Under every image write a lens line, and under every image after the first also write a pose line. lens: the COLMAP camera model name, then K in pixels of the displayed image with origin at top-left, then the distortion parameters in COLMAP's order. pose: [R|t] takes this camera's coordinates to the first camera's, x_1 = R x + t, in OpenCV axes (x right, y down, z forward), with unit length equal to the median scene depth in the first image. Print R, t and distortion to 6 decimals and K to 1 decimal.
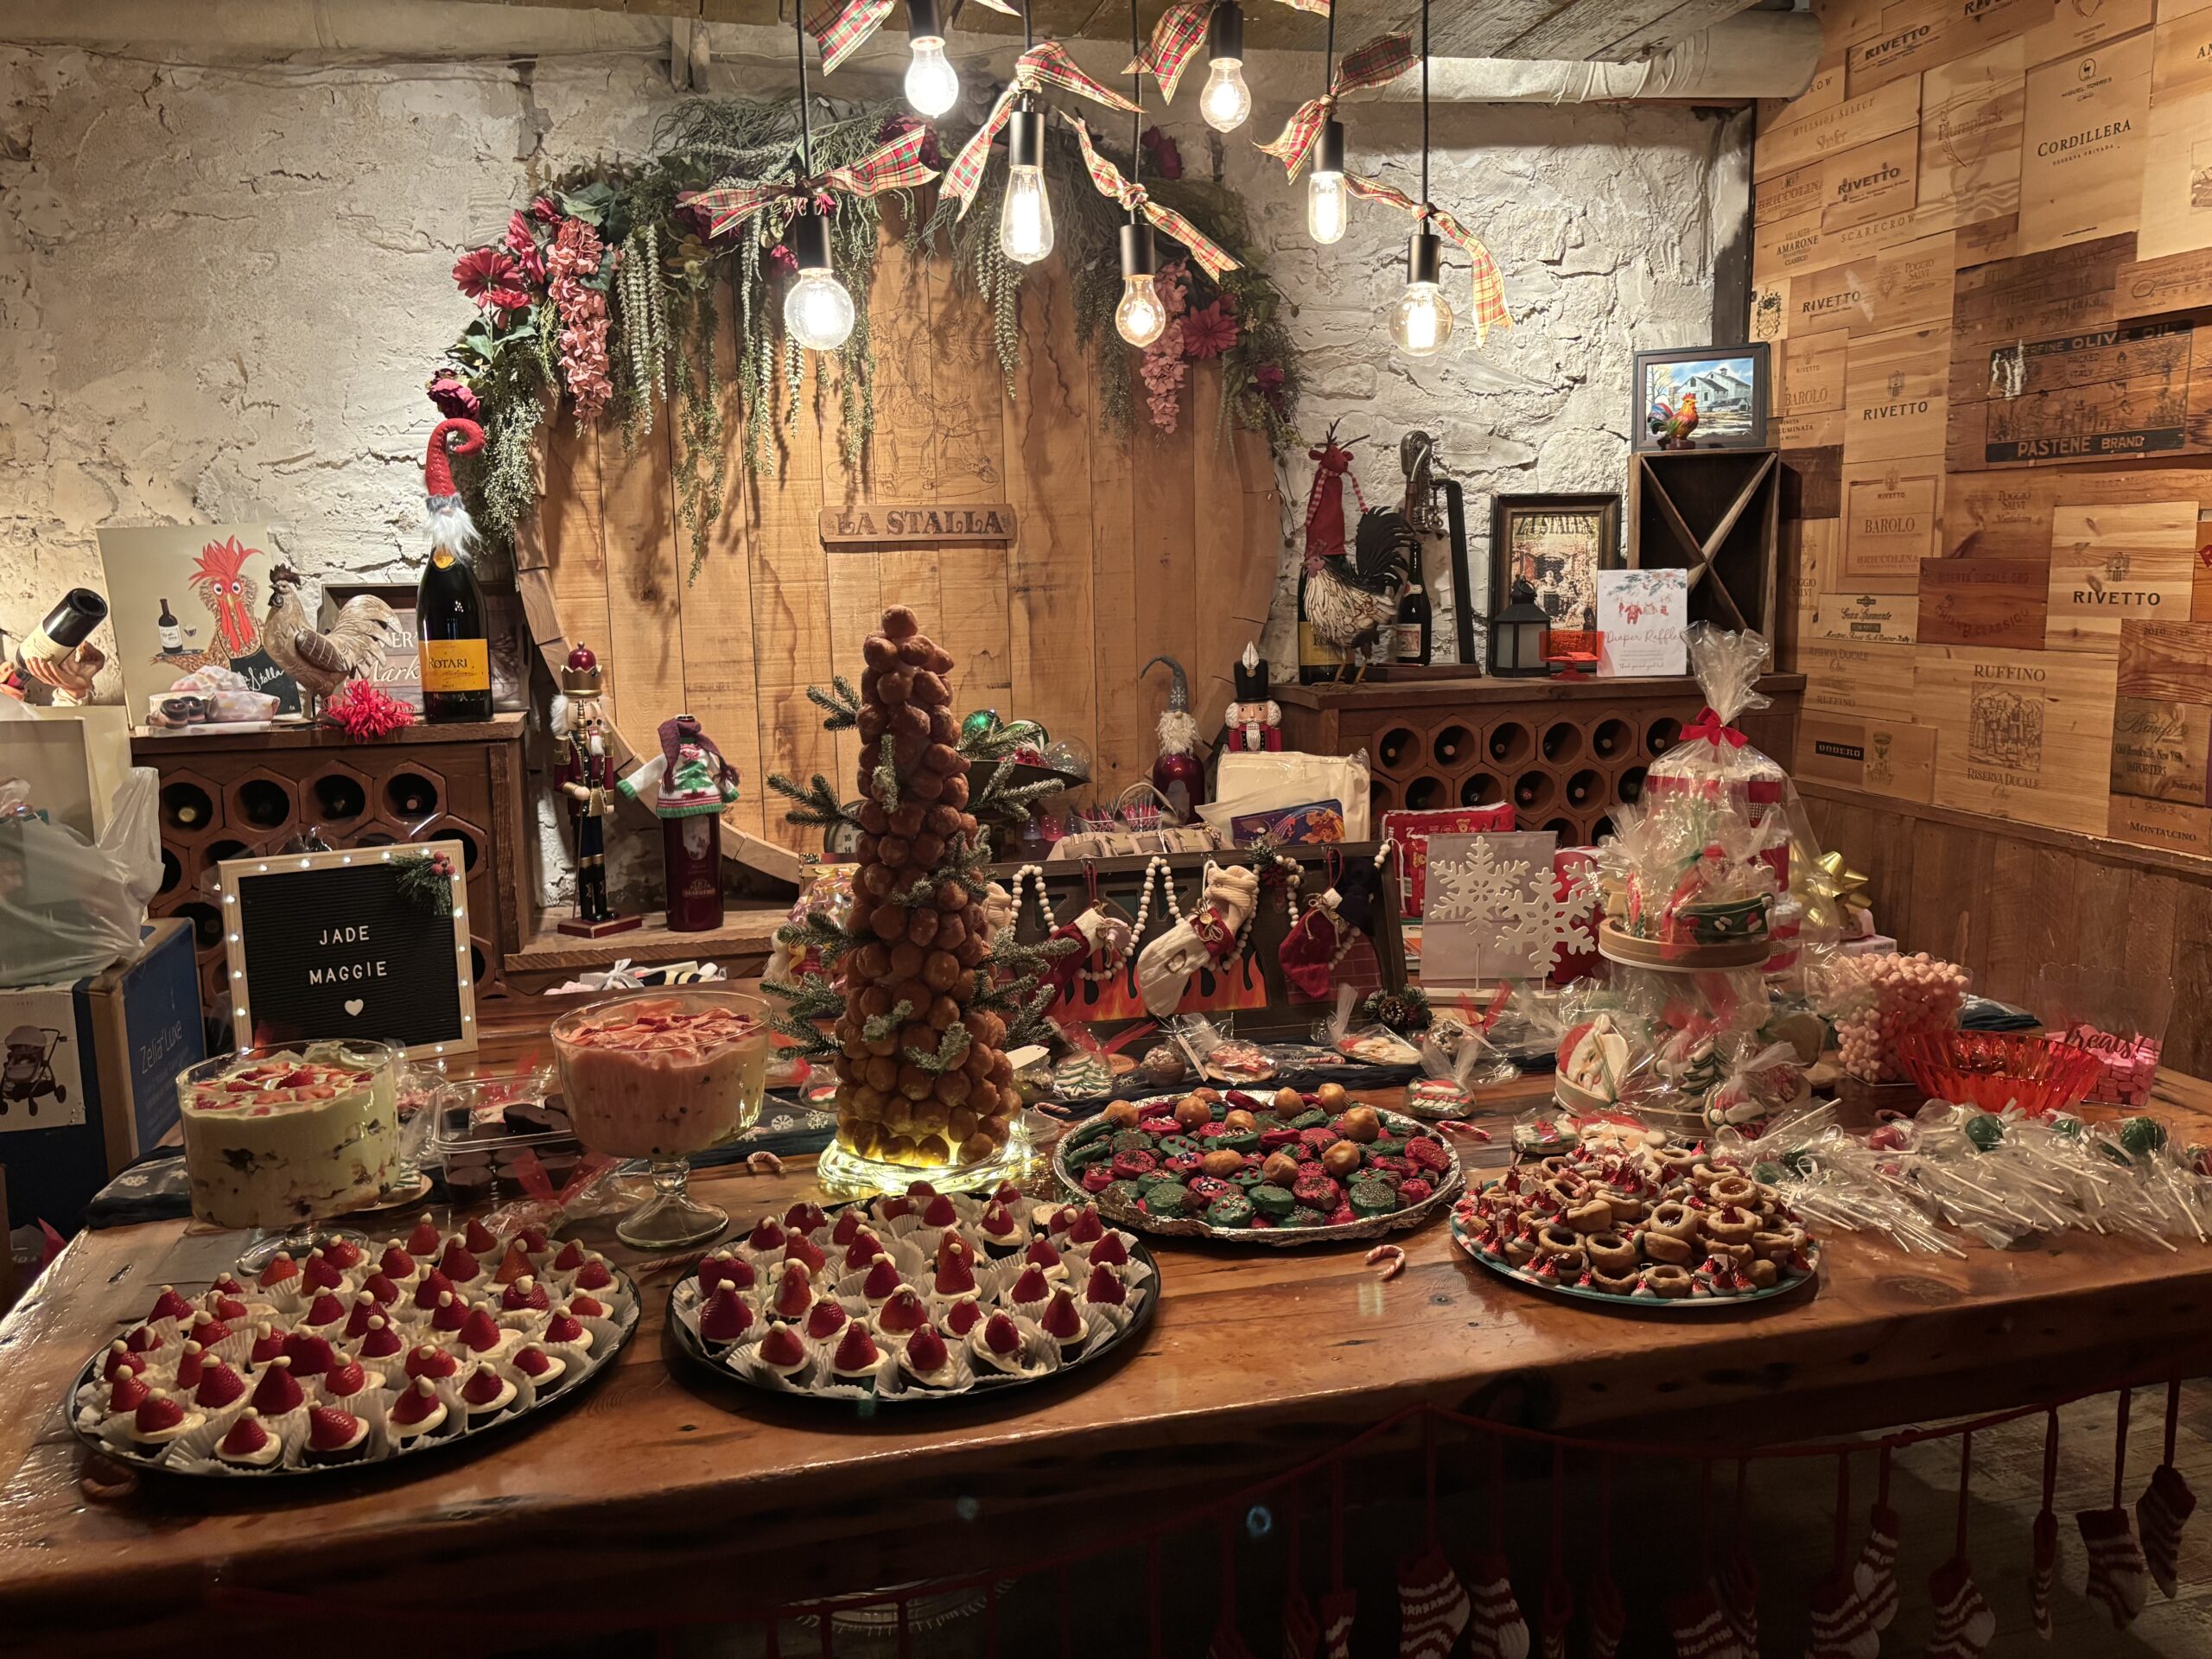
lens RADIAL K [[1663.9, 0, 1101.3], [0, 1663.9, 829.5], [0, 0, 1]] dist [0.006447, -0.007387]
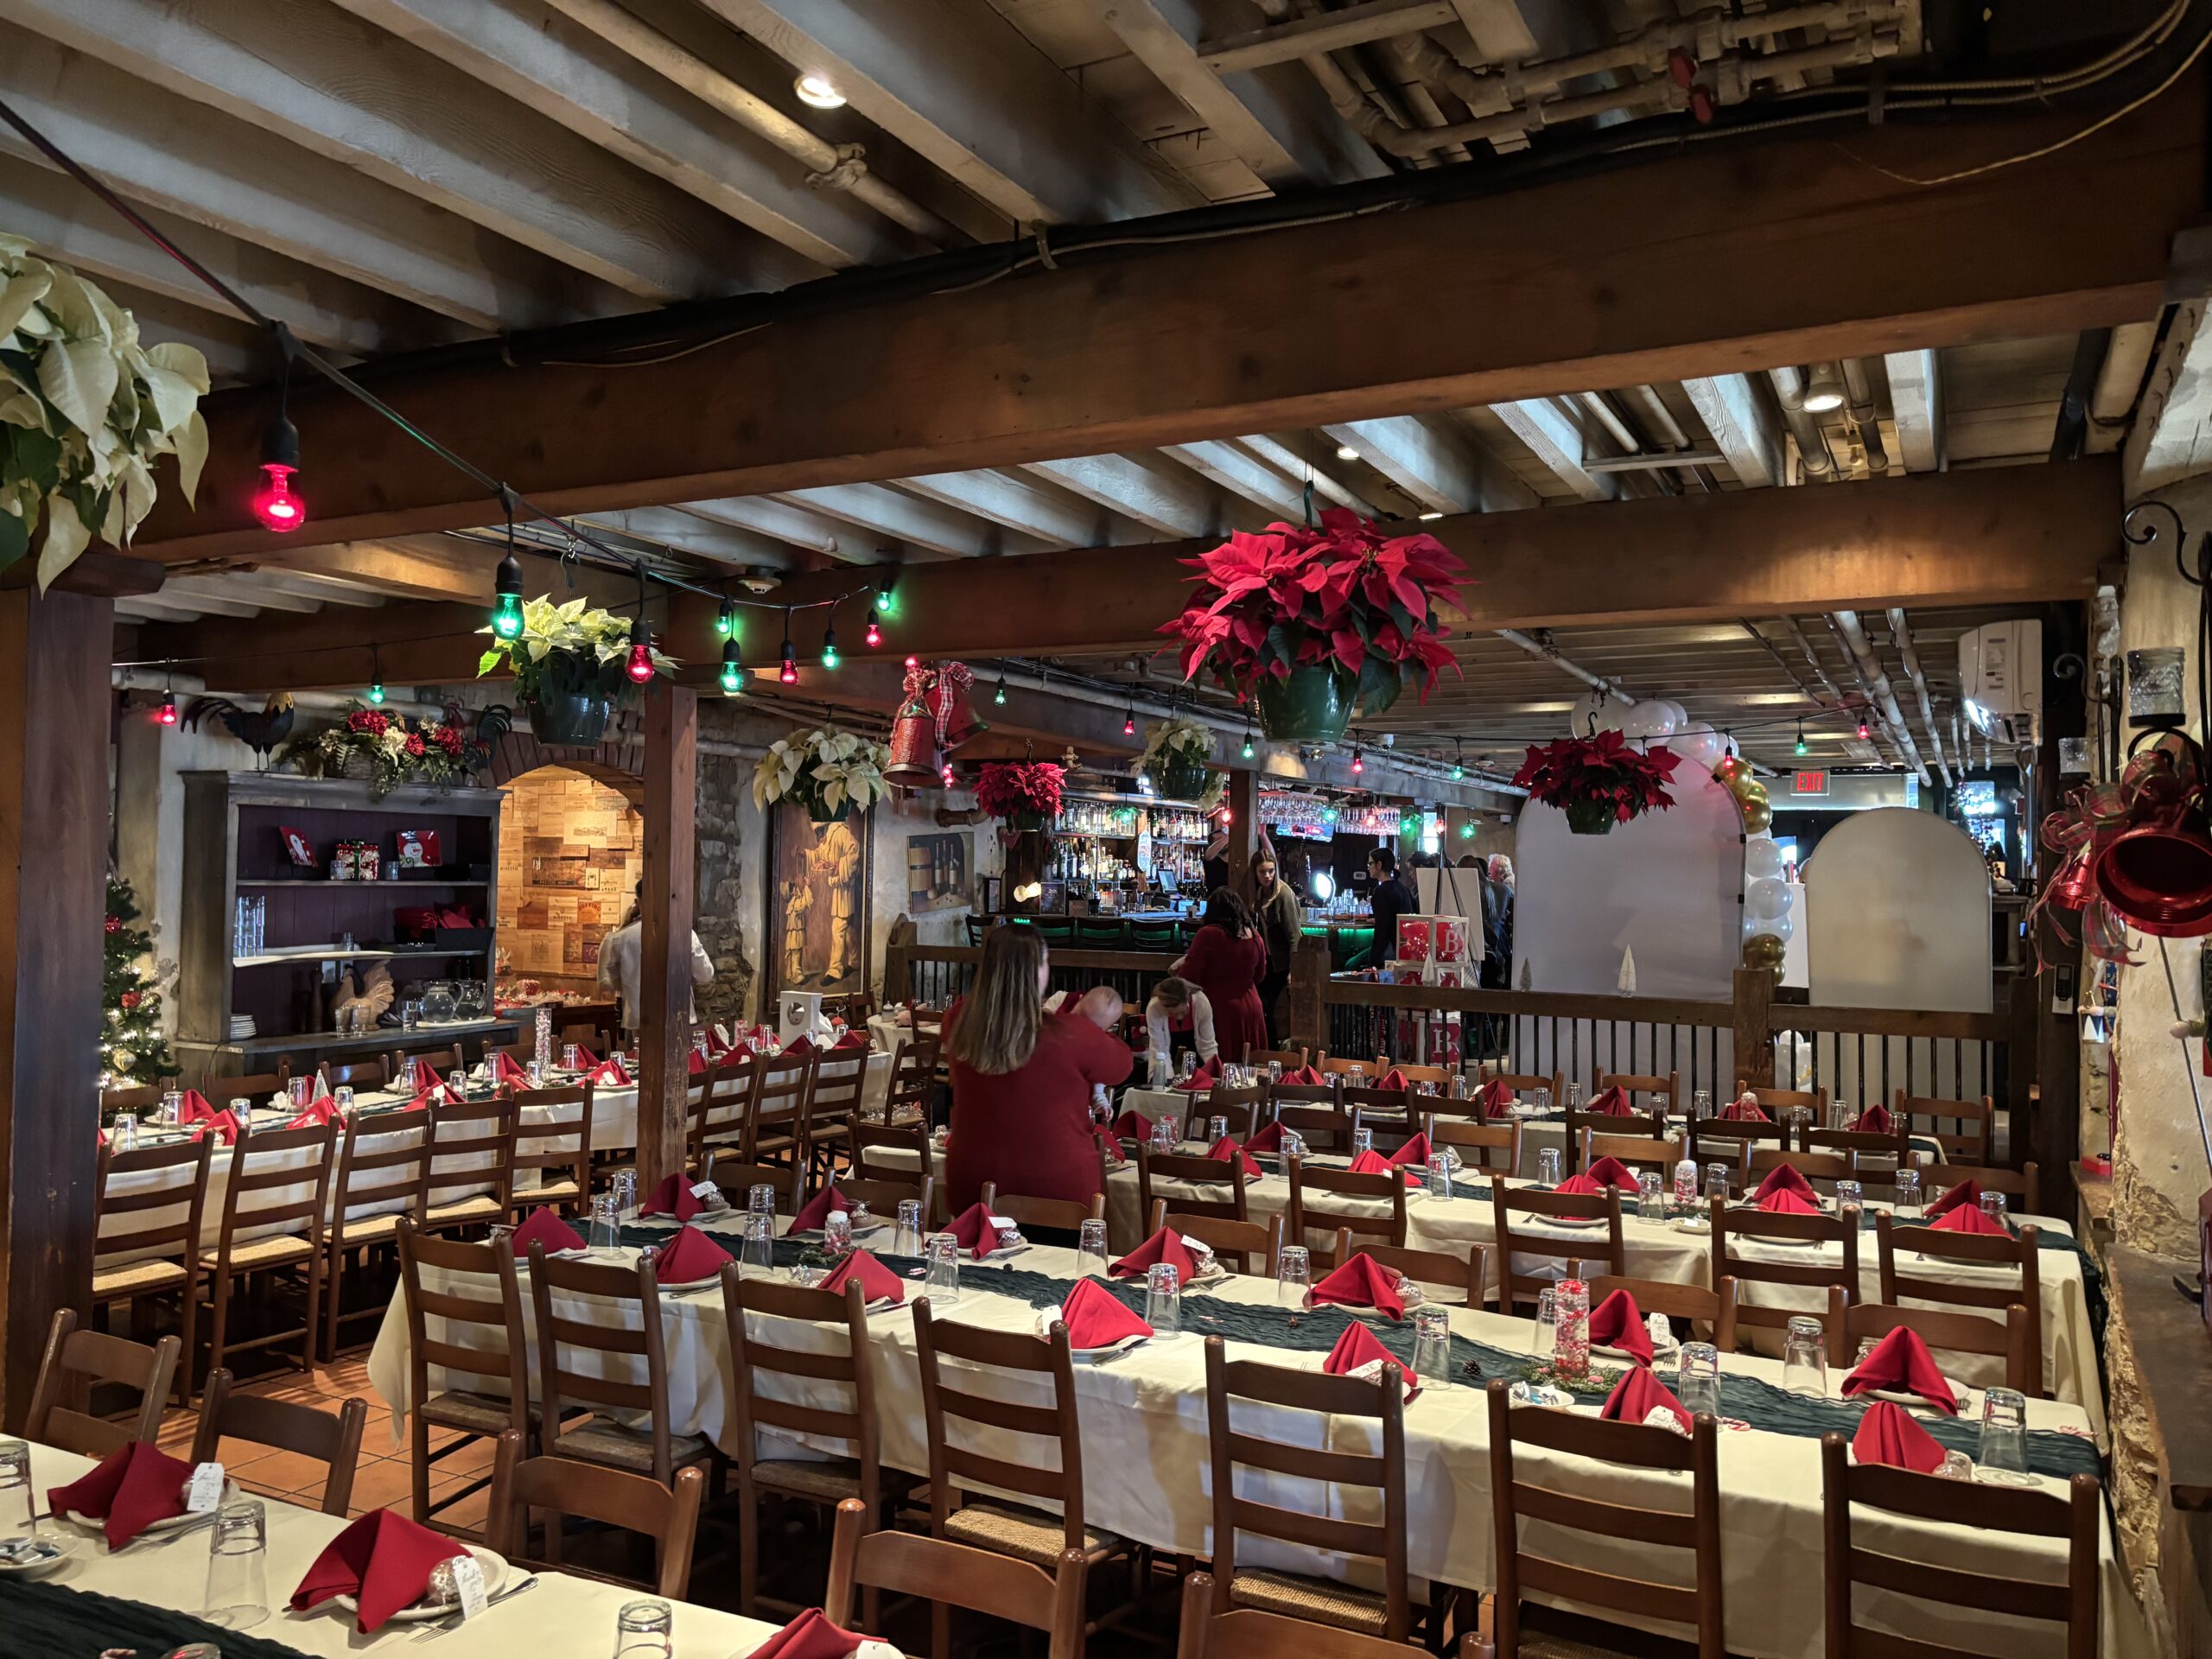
lens RADIAL K [[1663.9, 0, 1108.2], [0, 1663.9, 825.9], [0, 0, 1]] dist [0.006447, -0.007387]
pose [[0.660404, 0.055563, 0.748852, -1.814626], [0.091986, 0.983762, -0.154114, 0.449887], [-0.745256, 0.170661, 0.644569, -3.066989]]
